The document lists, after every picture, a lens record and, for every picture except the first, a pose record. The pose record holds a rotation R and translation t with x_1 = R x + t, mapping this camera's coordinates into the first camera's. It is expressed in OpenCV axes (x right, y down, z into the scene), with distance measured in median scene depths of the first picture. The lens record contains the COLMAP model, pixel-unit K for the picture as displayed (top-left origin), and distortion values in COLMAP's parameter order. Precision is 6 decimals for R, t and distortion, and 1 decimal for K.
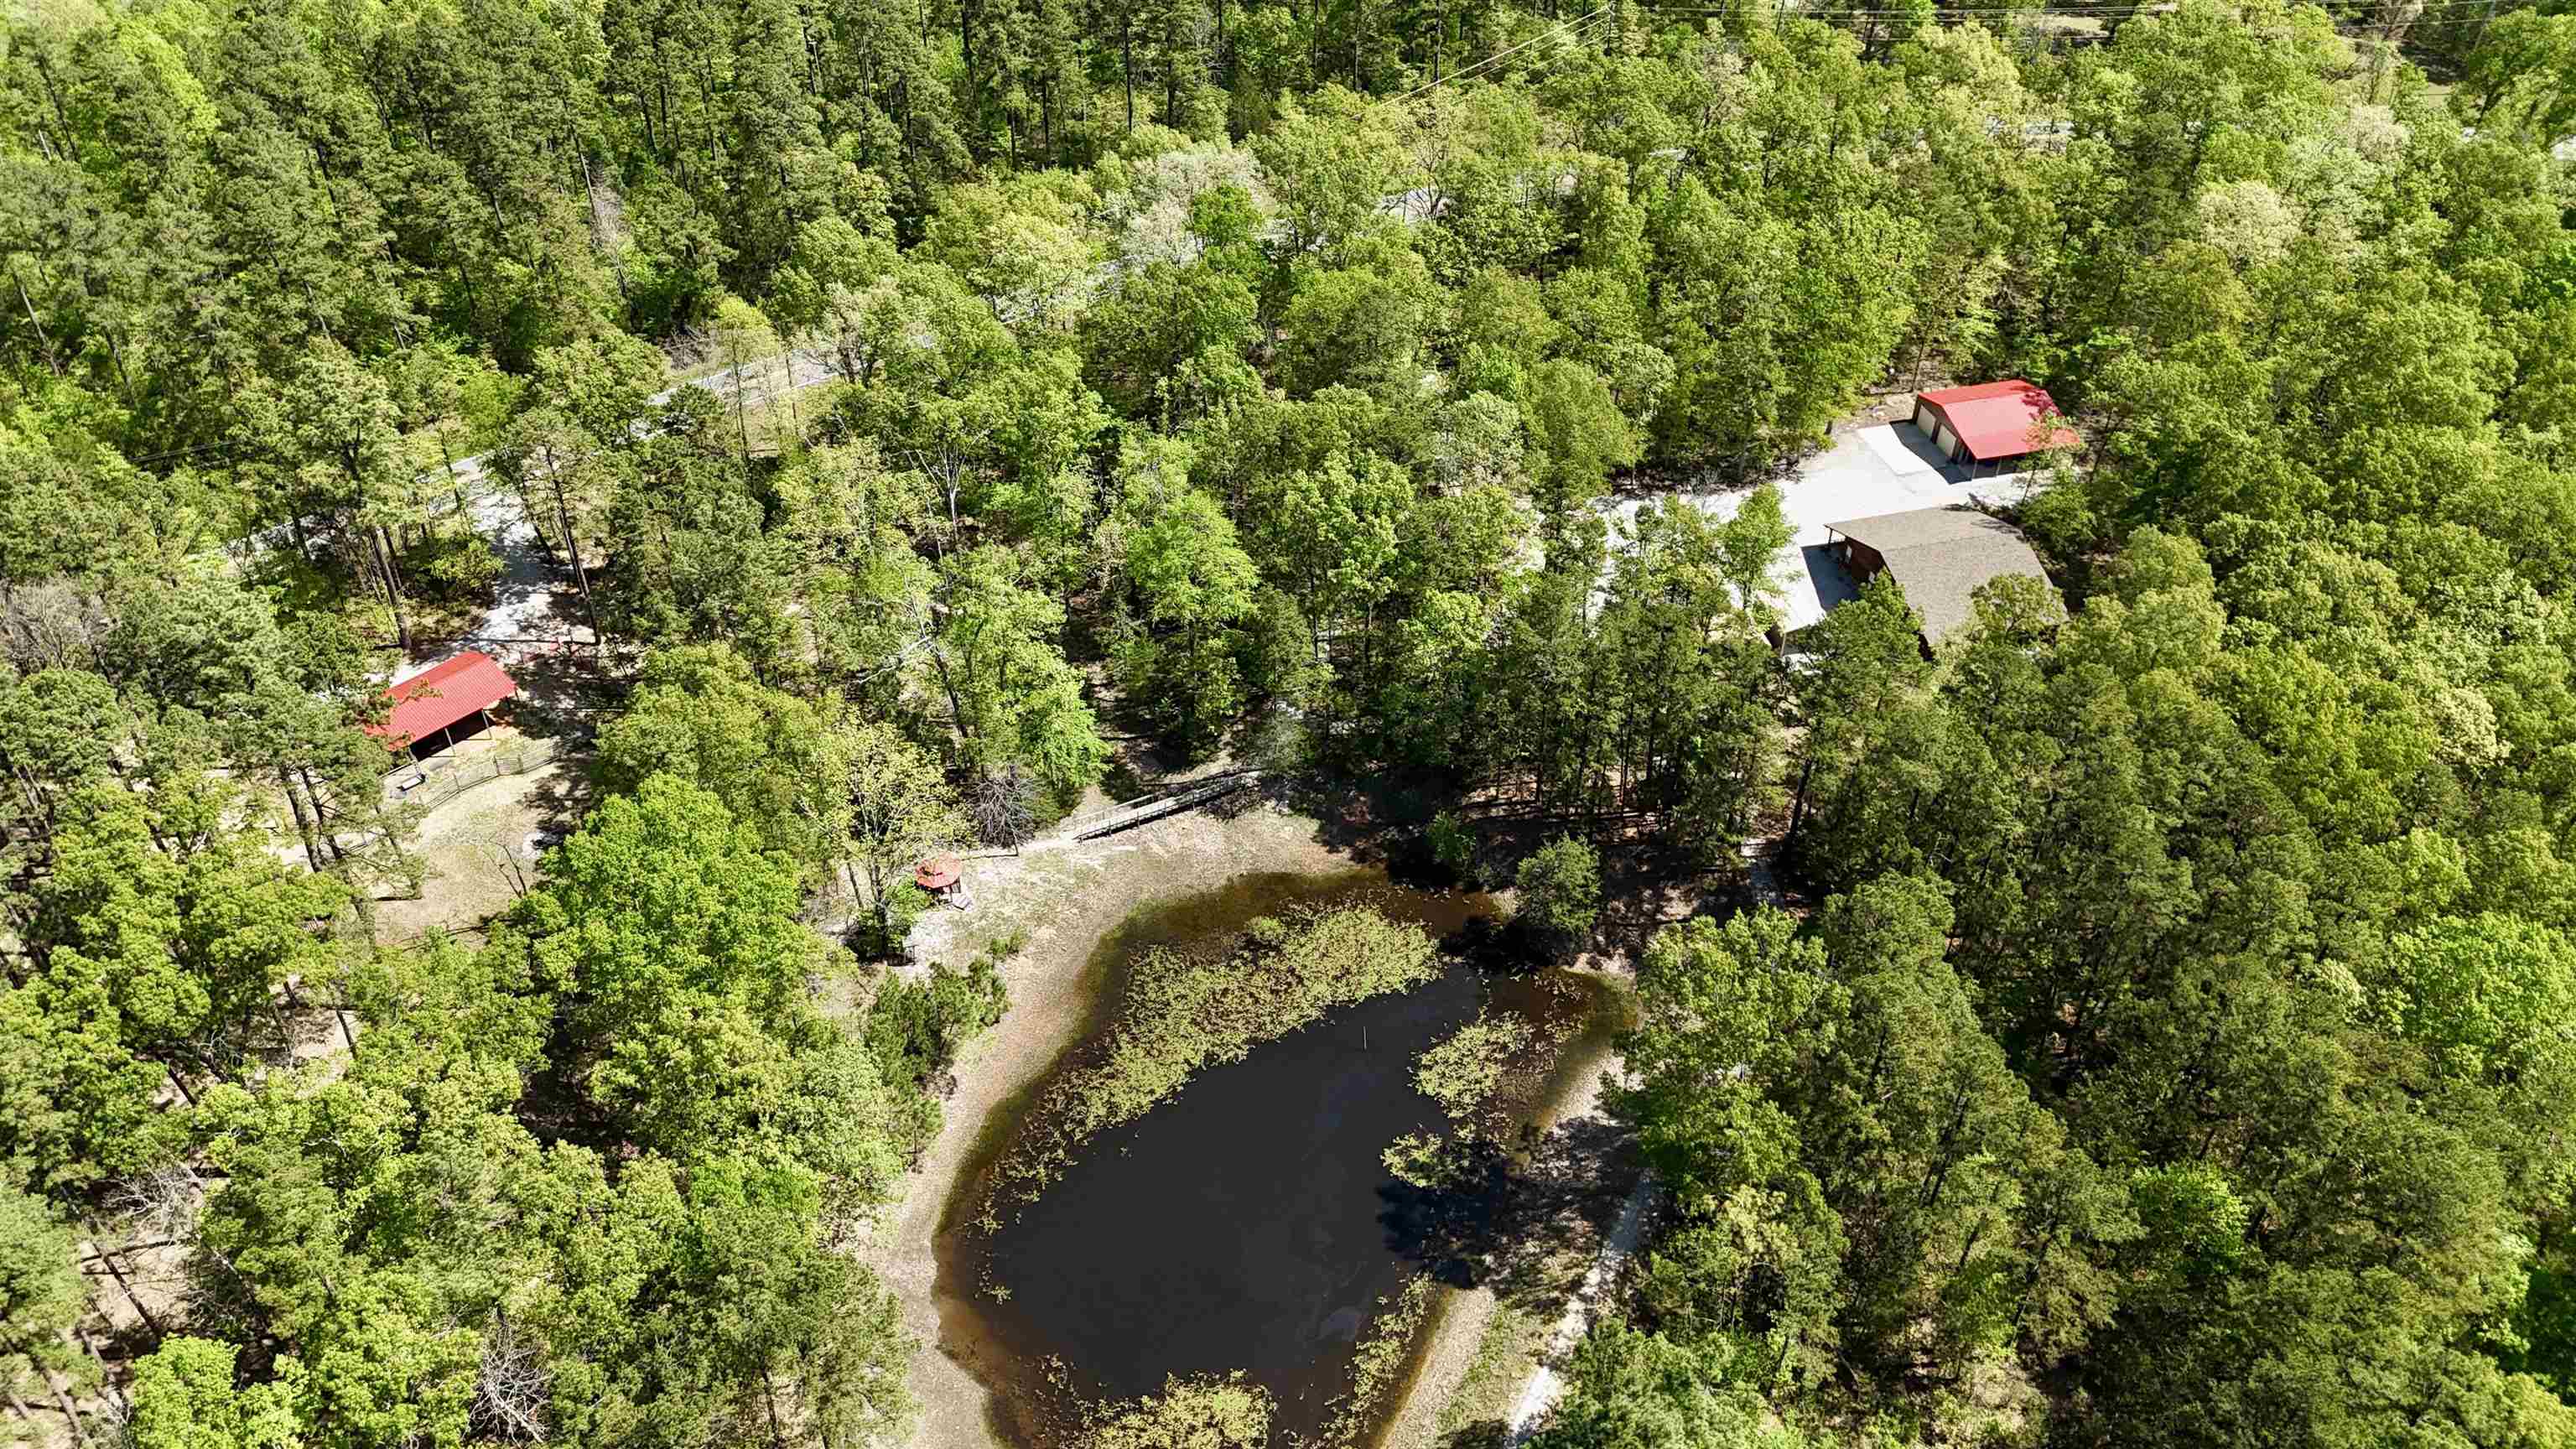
lens RADIAL K [[1763.8, 0, 1288.0], [0, 1763.8, 724.5], [0, 0, 1]] dist [0.001166, -0.002892]
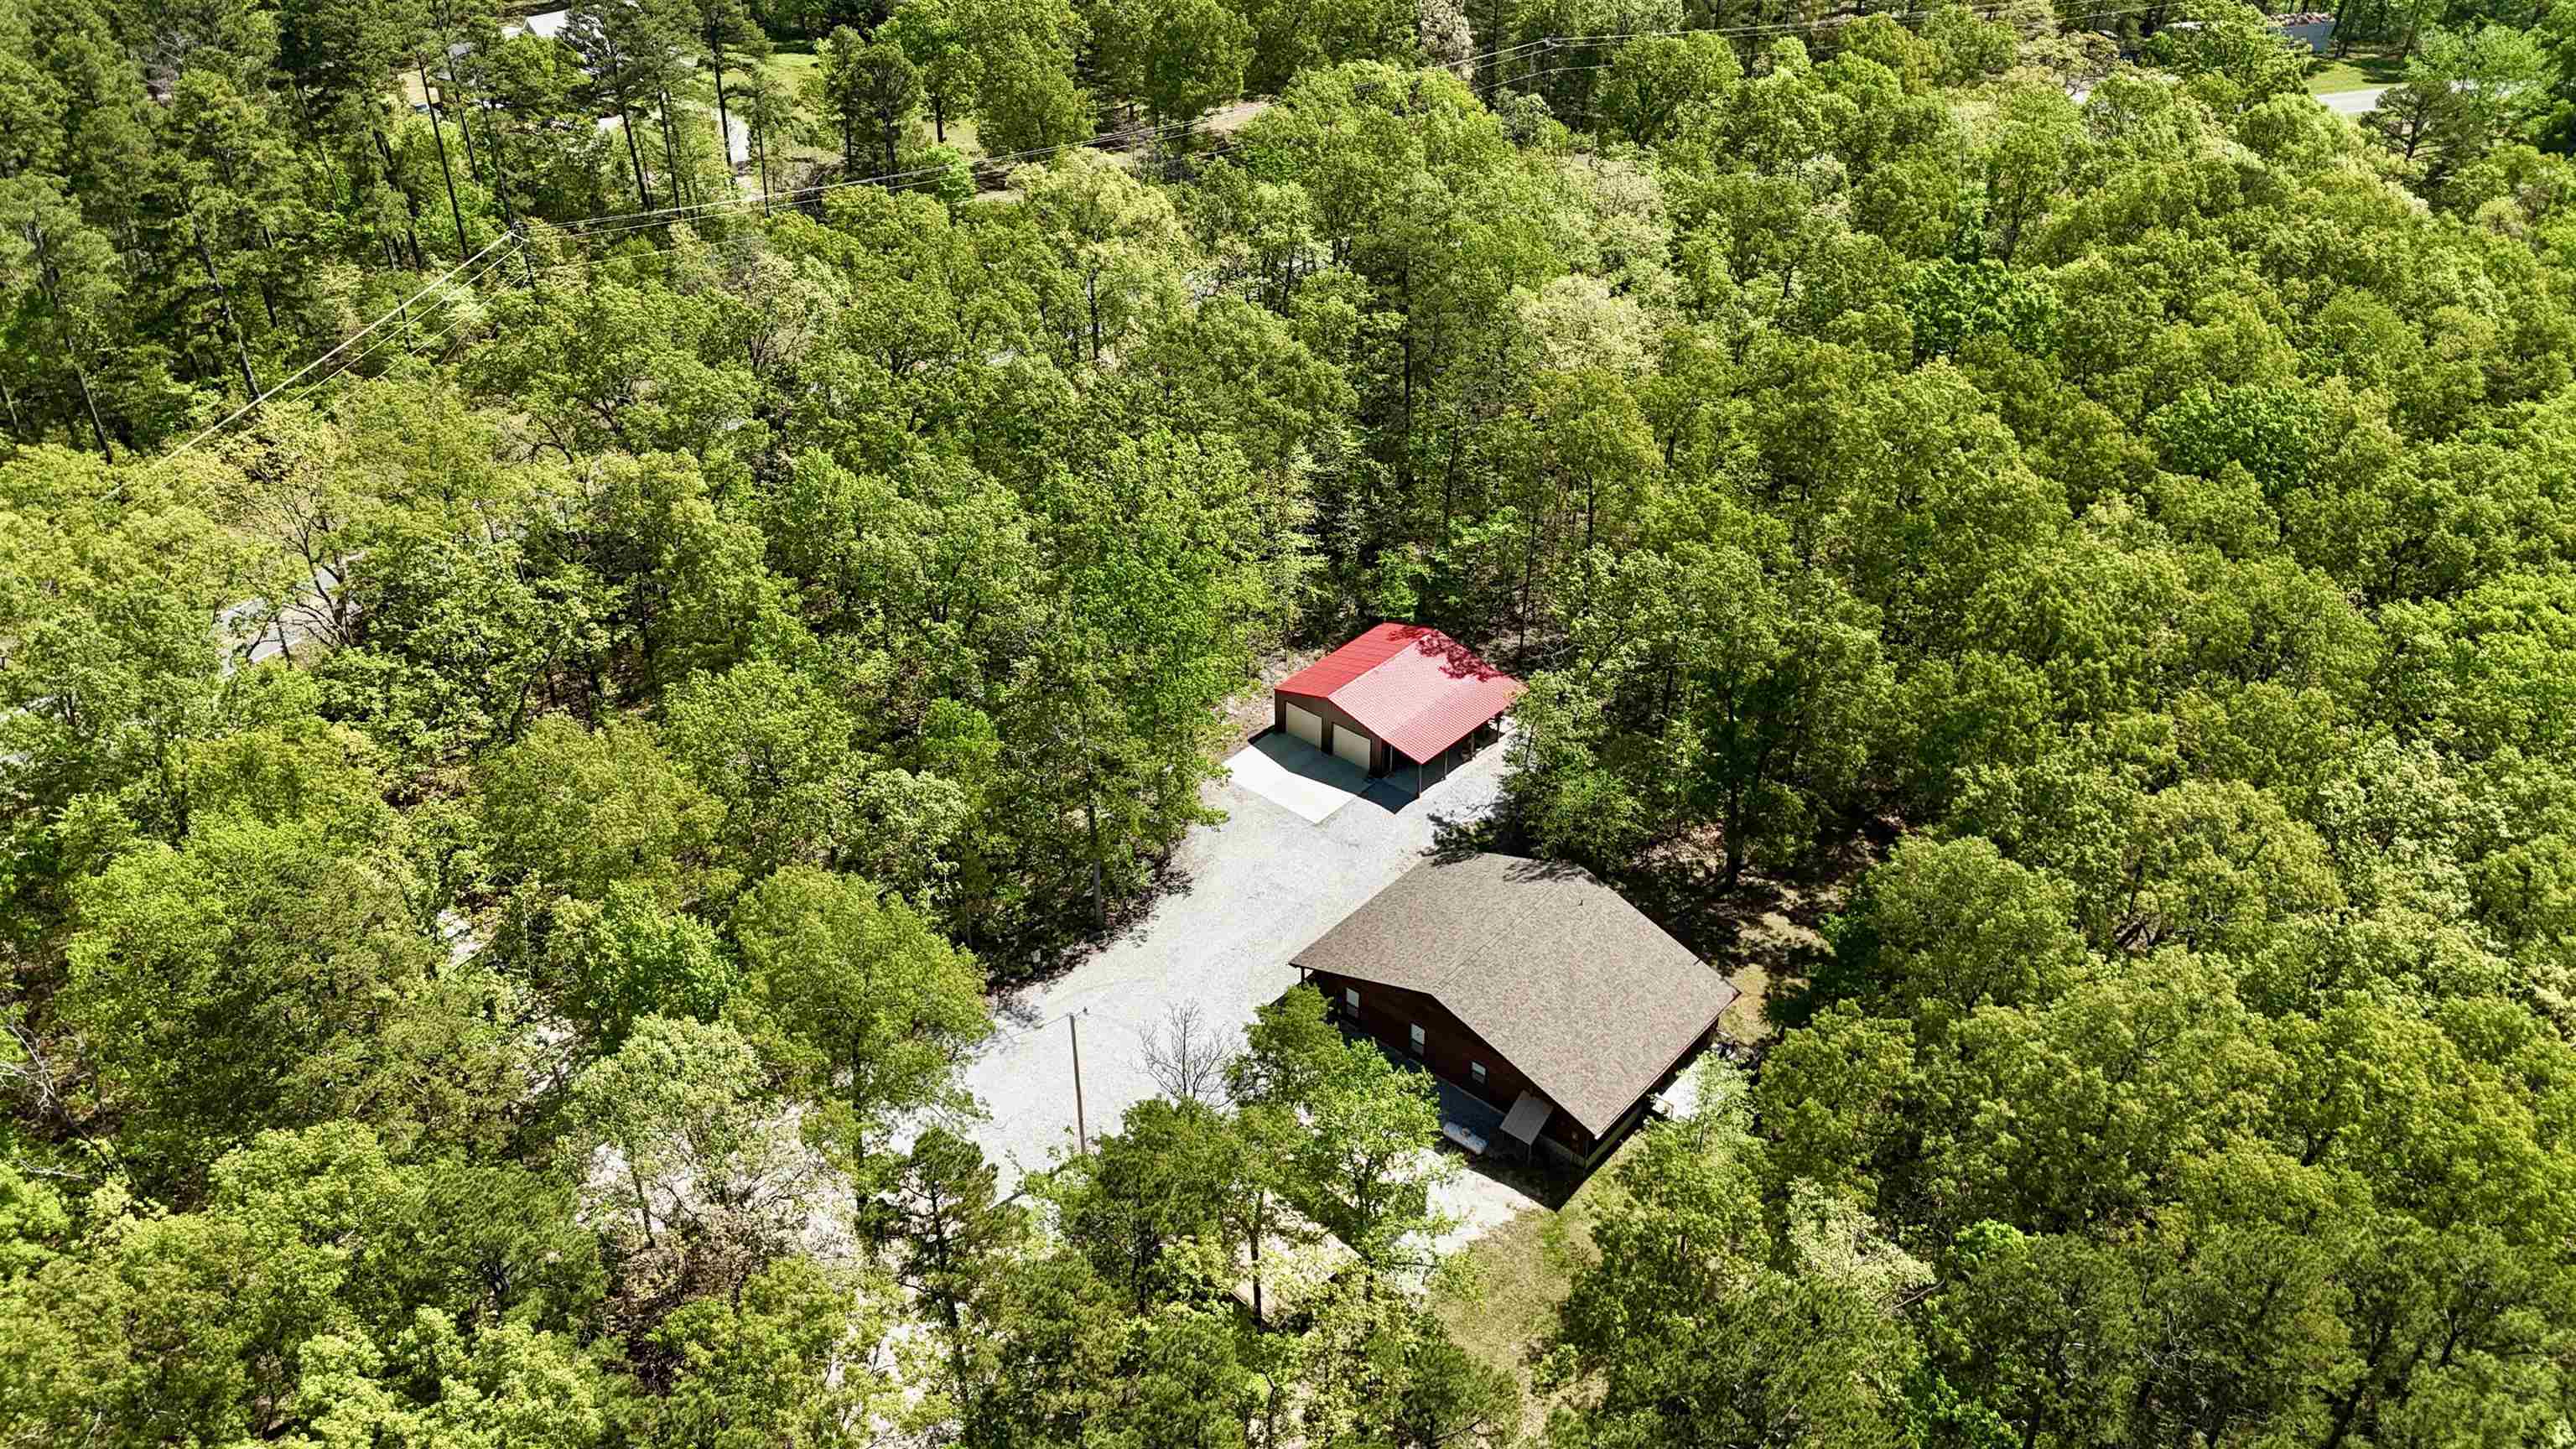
lens RADIAL K [[1763.8, 0, 1288.0], [0, 1763.8, 724.5], [0, 0, 1]] dist [0.001166, -0.002892]
pose [[0.802465, -0.308396, 0.510825, 0.033597], [0.369769, 0.928907, -0.020076, -0.160073], [-0.468317, 0.204998, 0.859450, 0.455024]]
